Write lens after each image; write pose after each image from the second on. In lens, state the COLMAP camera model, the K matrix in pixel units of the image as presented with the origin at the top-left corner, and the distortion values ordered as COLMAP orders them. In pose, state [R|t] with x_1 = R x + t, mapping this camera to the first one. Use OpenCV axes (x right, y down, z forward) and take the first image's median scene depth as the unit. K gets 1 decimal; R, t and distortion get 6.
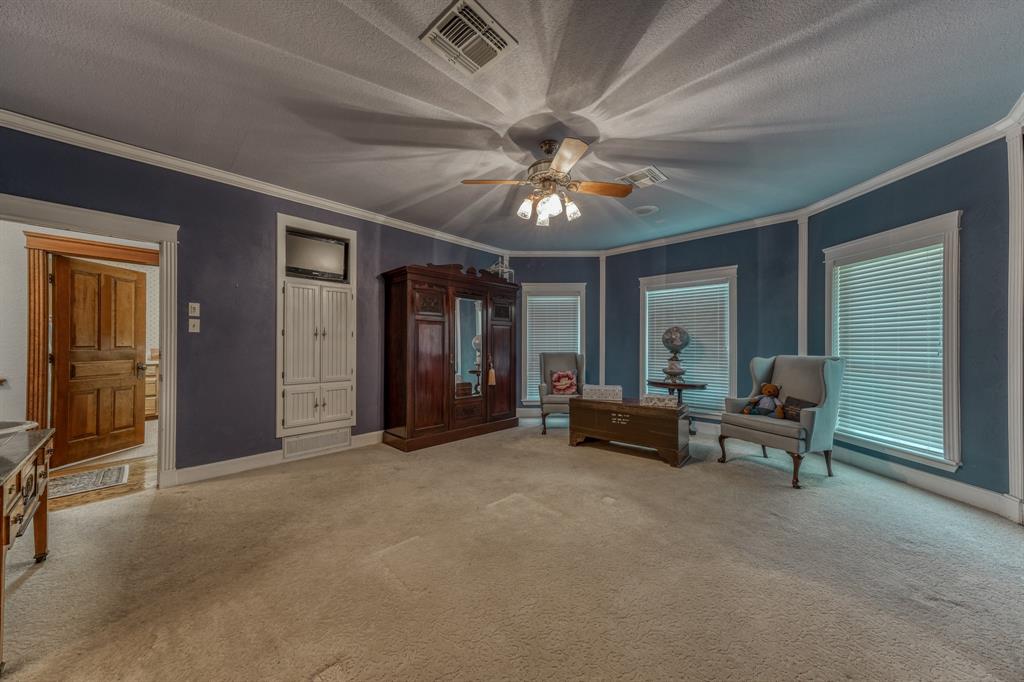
lens RADIAL K [[352.5, 0, 506.1], [0, 352.5, 329.9], [0, 0, 1]] dist [0.001097, 0.000197]
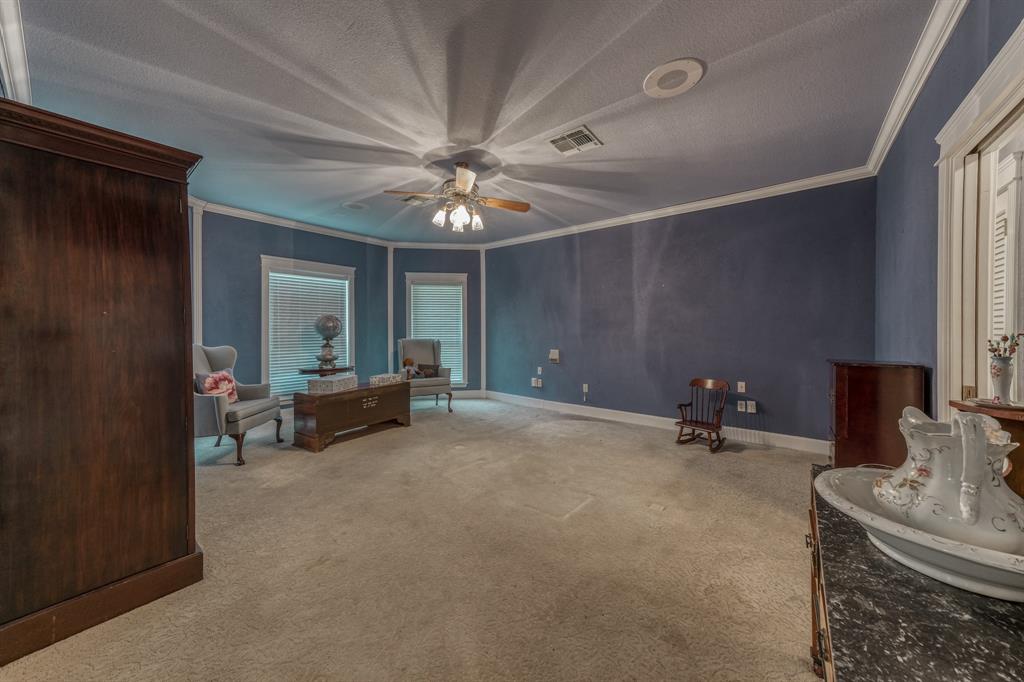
lens RADIAL K [[352.5, 0, 506.1], [0, 352.5, 329.9], [0, 0, 1]] dist [0.001097, 0.000197]
pose [[-0.074421, 0.001671, 0.997226, -0.698972], [-0.037285, 0.999295, -0.004457, 0.022695], [-0.996530, -0.037514, -0.074306, 0.625021]]
